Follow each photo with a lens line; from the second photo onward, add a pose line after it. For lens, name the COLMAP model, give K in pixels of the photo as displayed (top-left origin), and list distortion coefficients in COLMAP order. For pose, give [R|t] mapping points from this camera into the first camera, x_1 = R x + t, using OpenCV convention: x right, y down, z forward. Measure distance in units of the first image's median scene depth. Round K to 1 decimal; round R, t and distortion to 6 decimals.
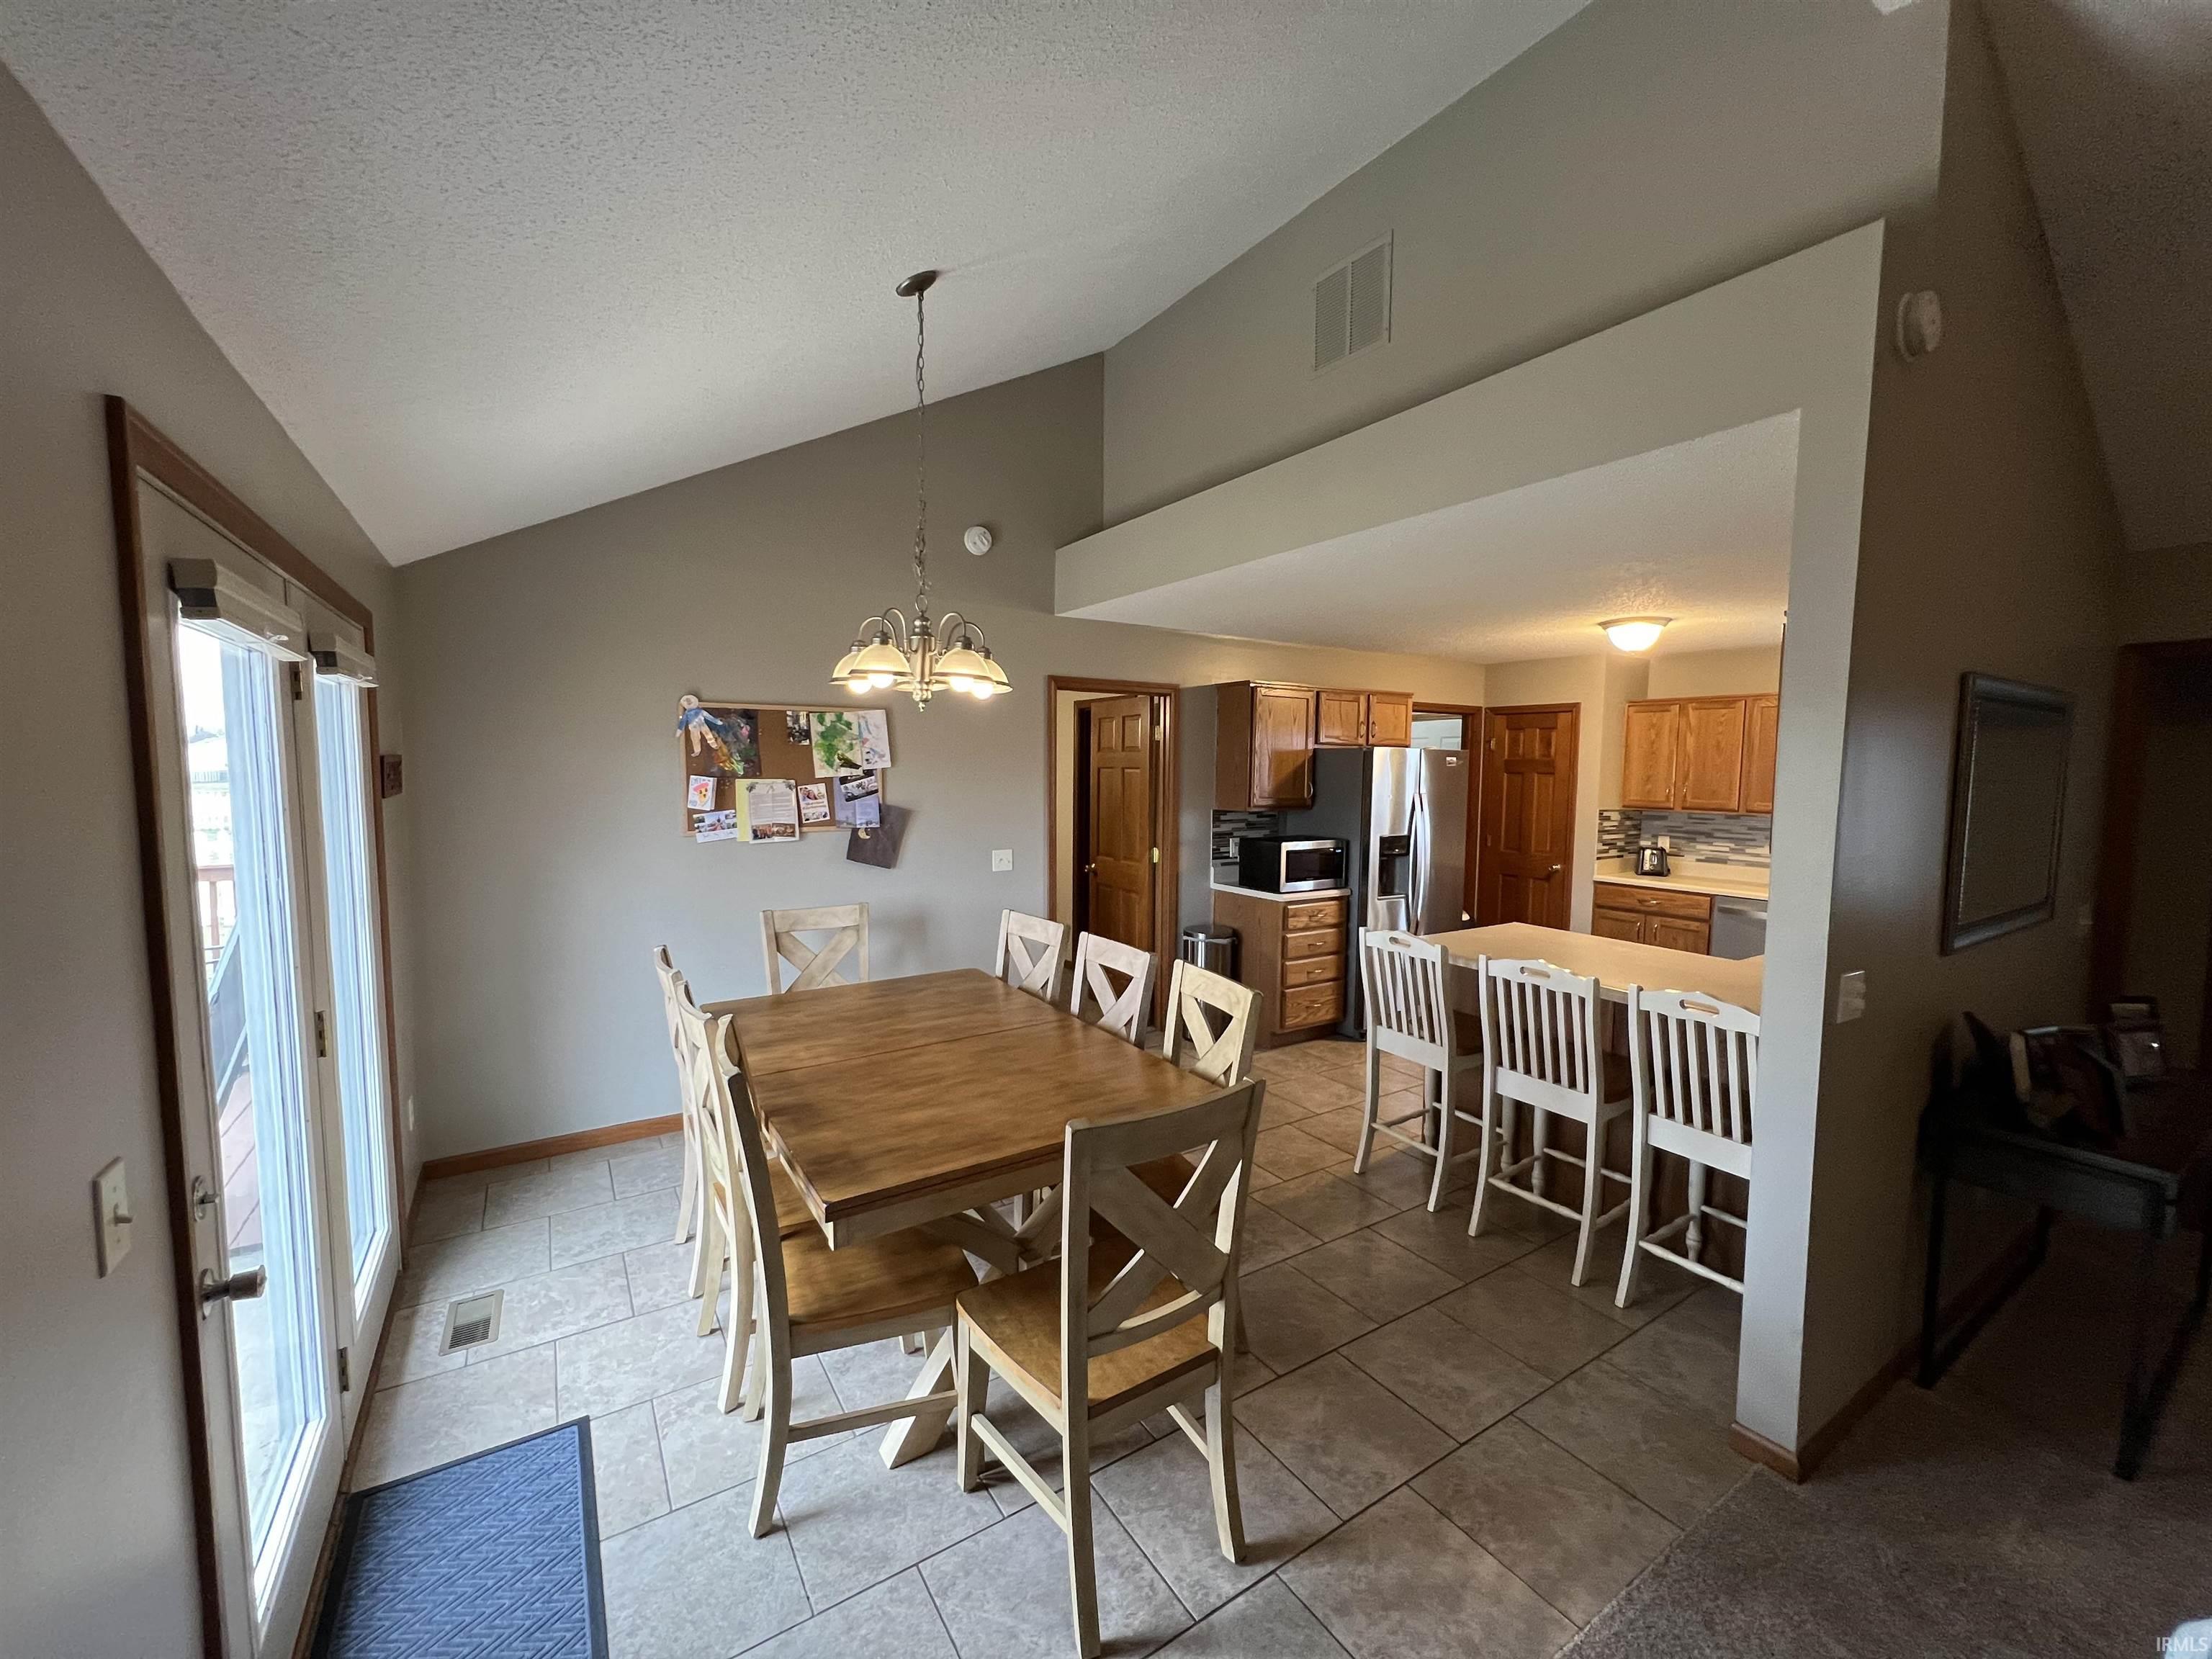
lens RADIAL K [[879.0, 0, 1100.6], [0, 879.0, 835.8], [0, 0, 1]] dist [-0.003968, 0.000507]
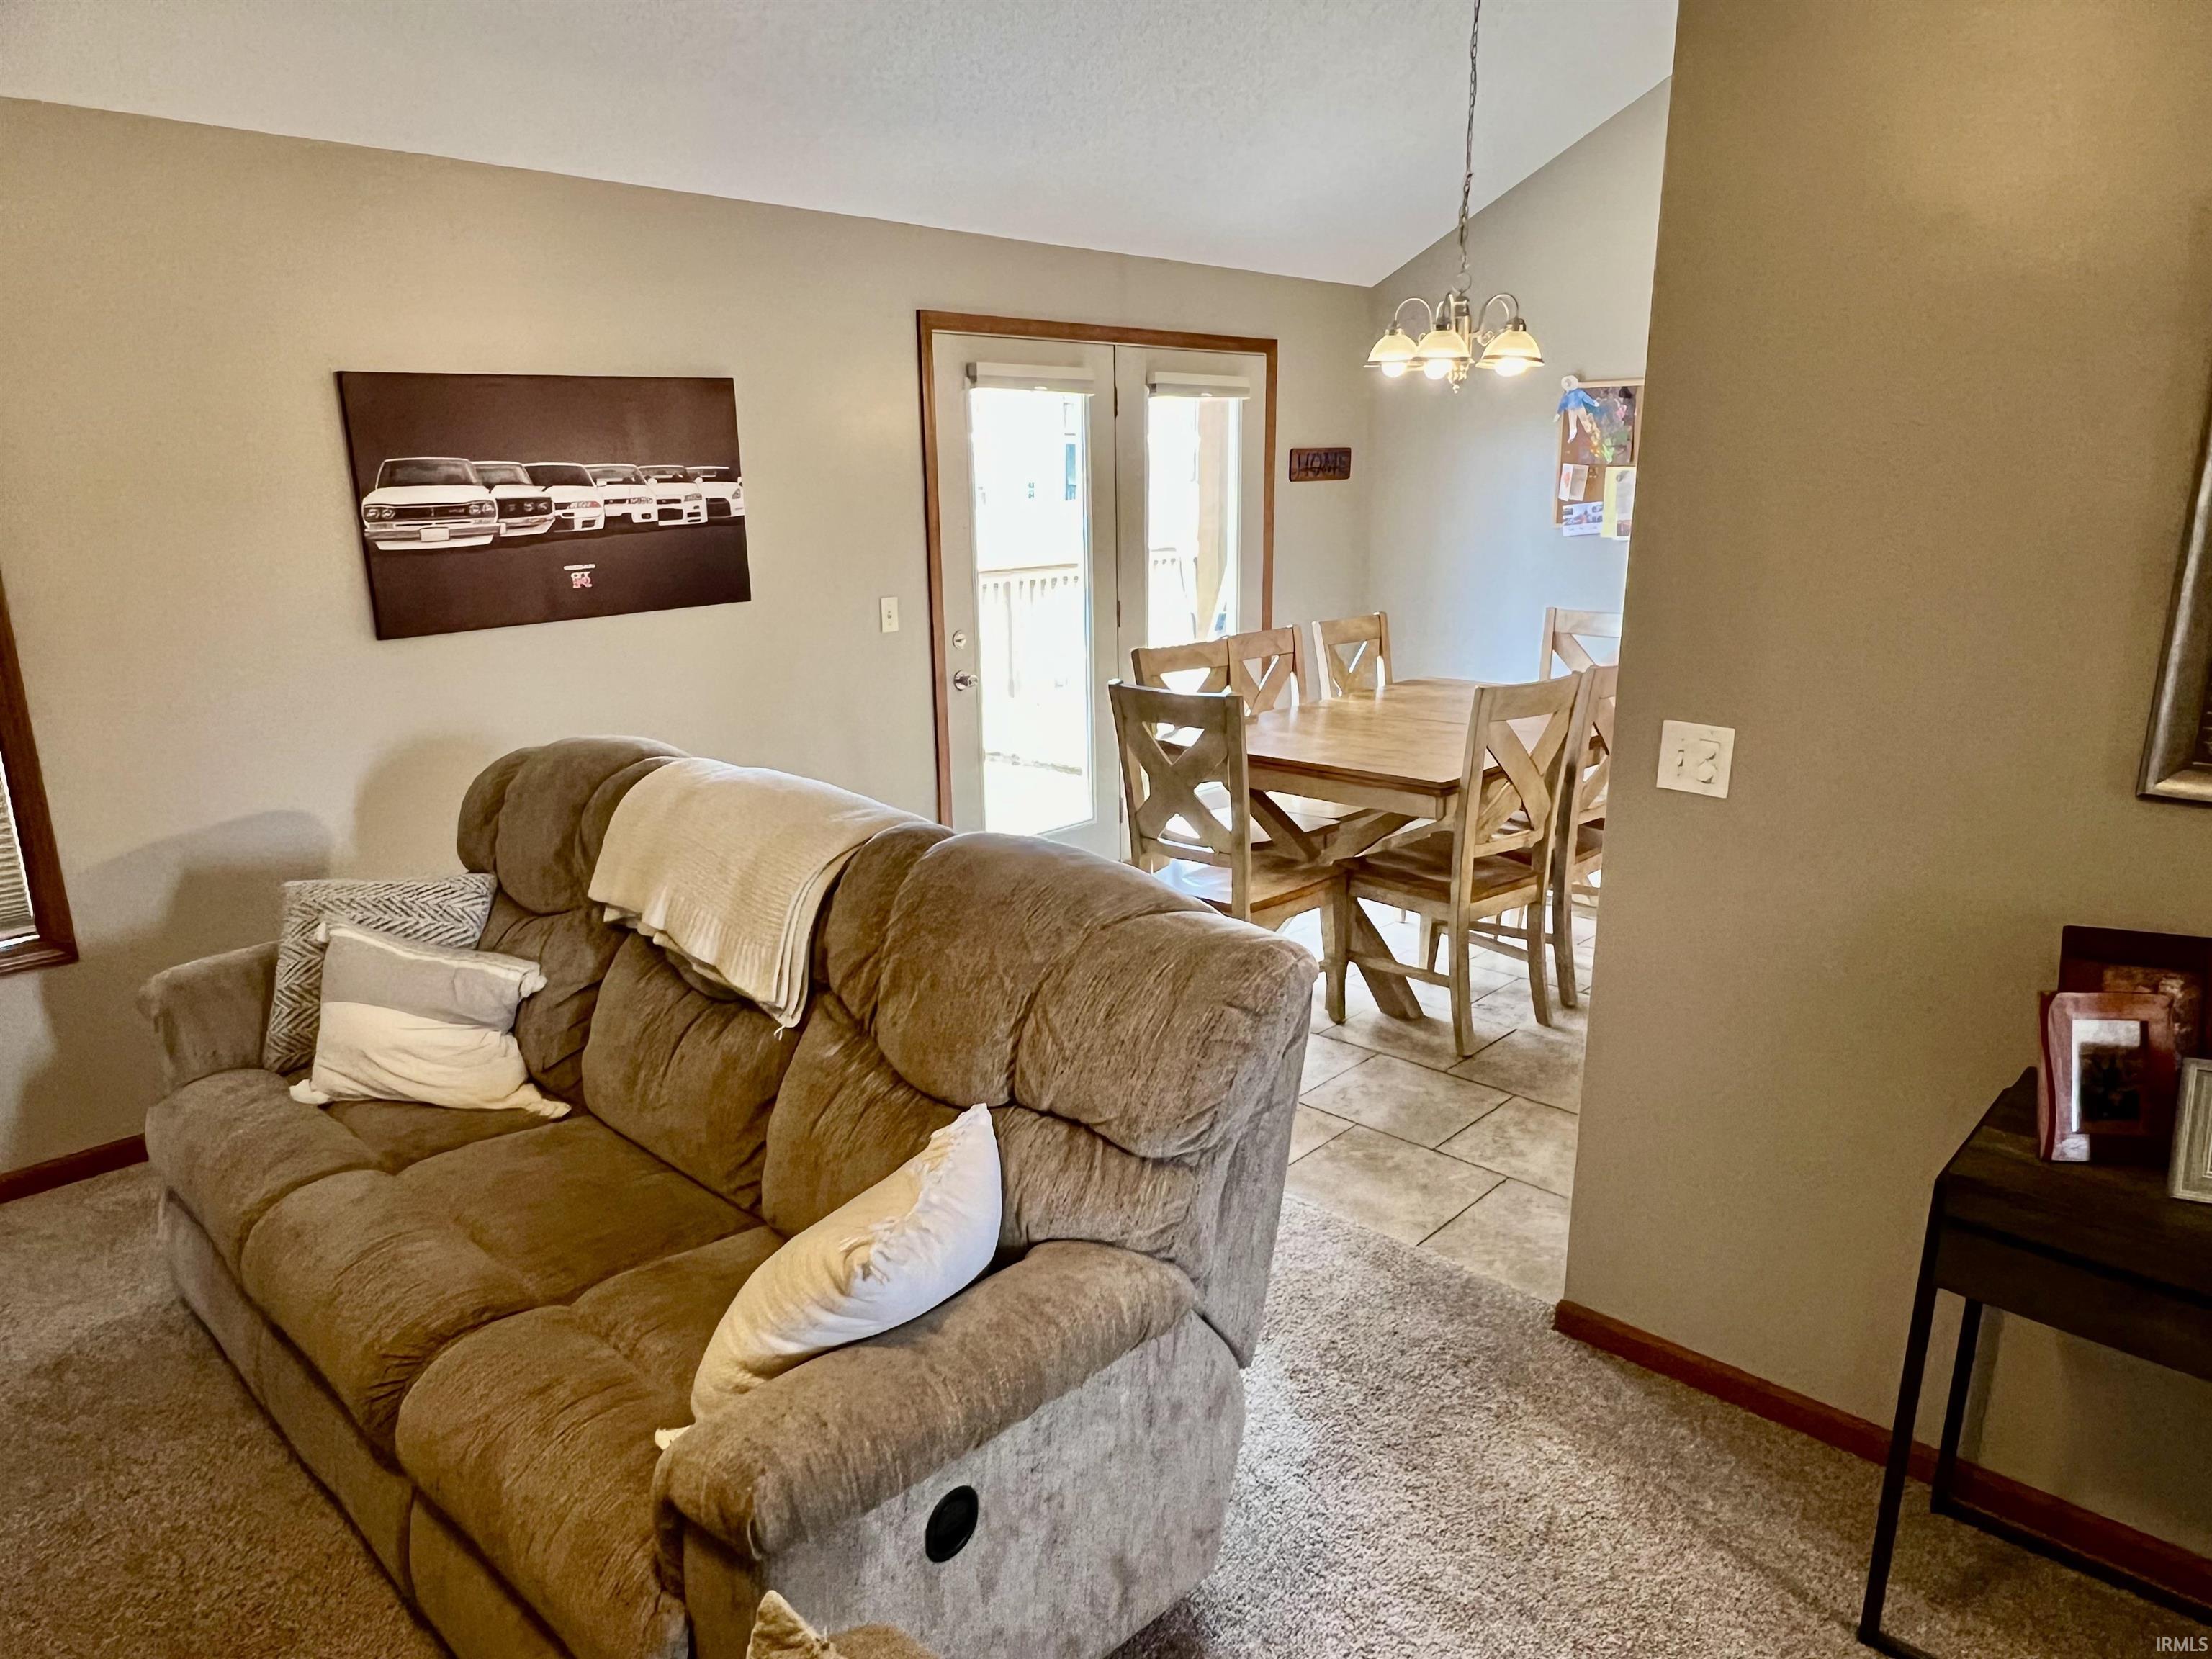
lens RADIAL K [[1420.1, 0, 1099.7], [0, 1420.1, 841.8], [0, 0, 1]] dist [-0.004645, 0.000782]
pose [[0.246787, 0.245616, -0.937427, 0.943876], [-0.054361, 0.969333, 0.239665, -0.011790], [0.967544, -0.008187, 0.252570, 0.114918]]
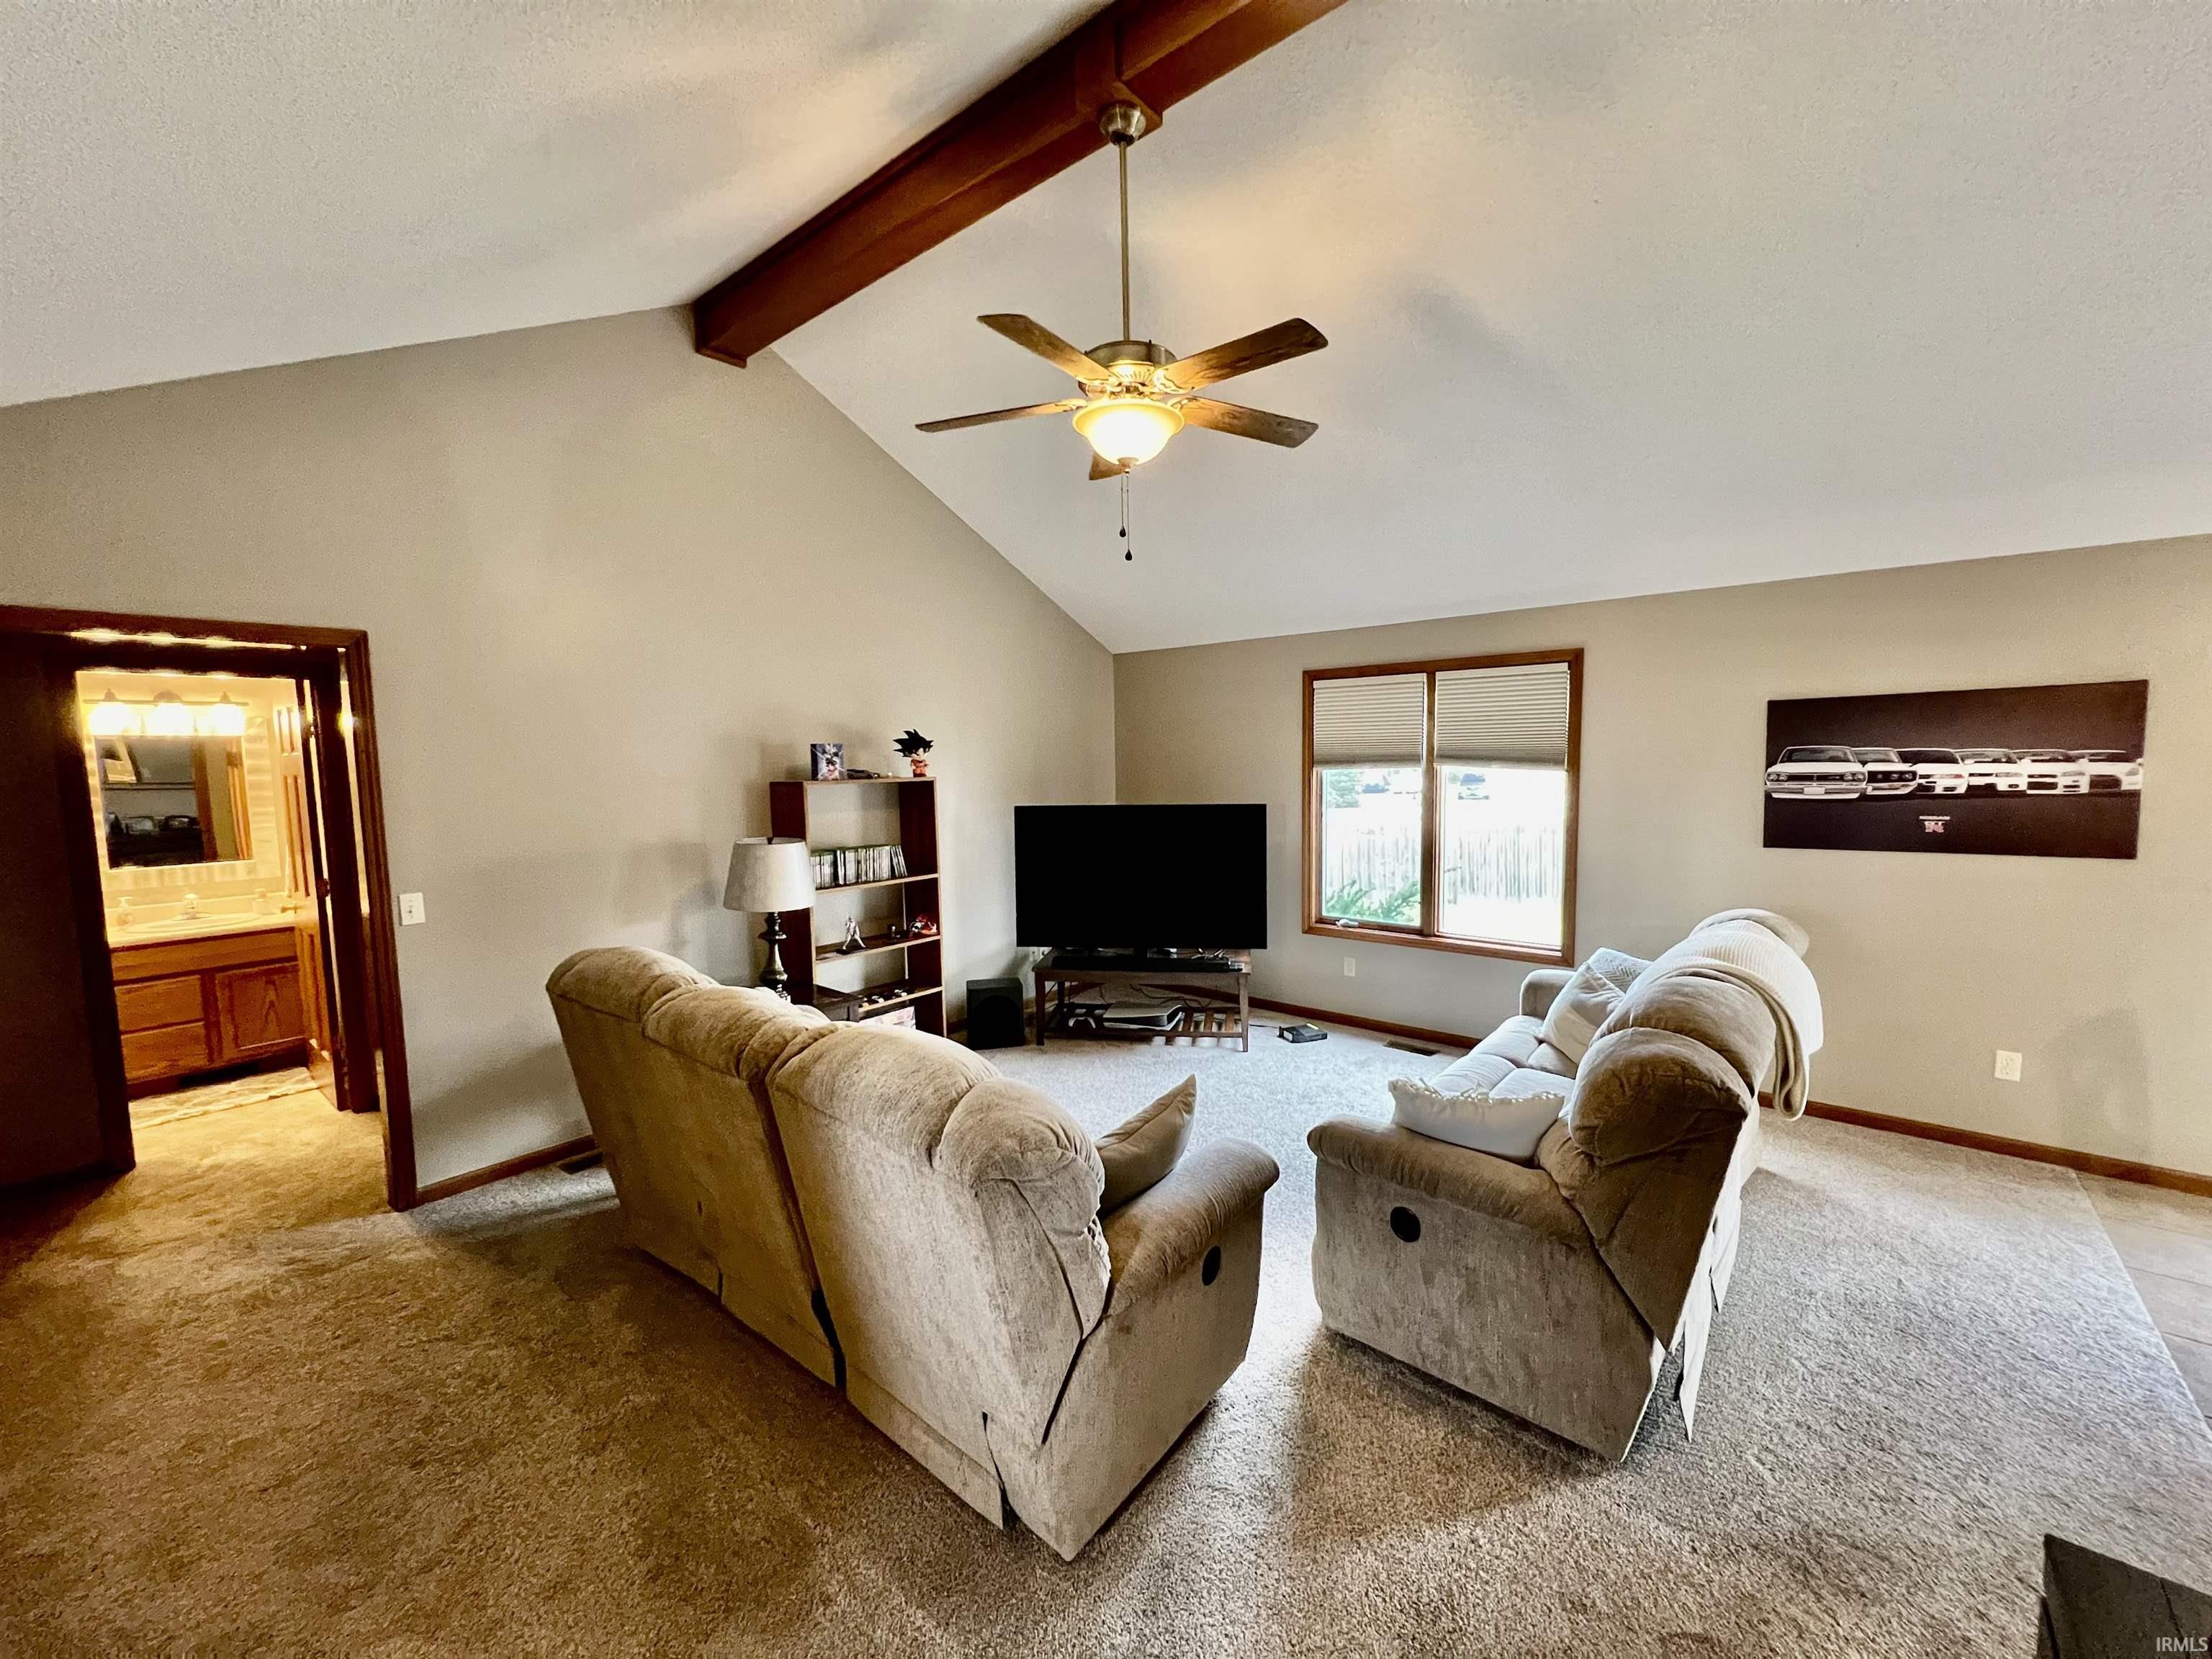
lens RADIAL K [[879.0, 0, 1113.7], [0, 879.0, 829.4], [0, 0, 1]] dist [-0.003968, 0.000507]
pose [[-0.950706, 0.033160, -0.308315, 0.942002], [-0.012101, 0.989541, 0.143741, -0.047423], [0.309857, 0.140386, -0.940362, 0.603483]]
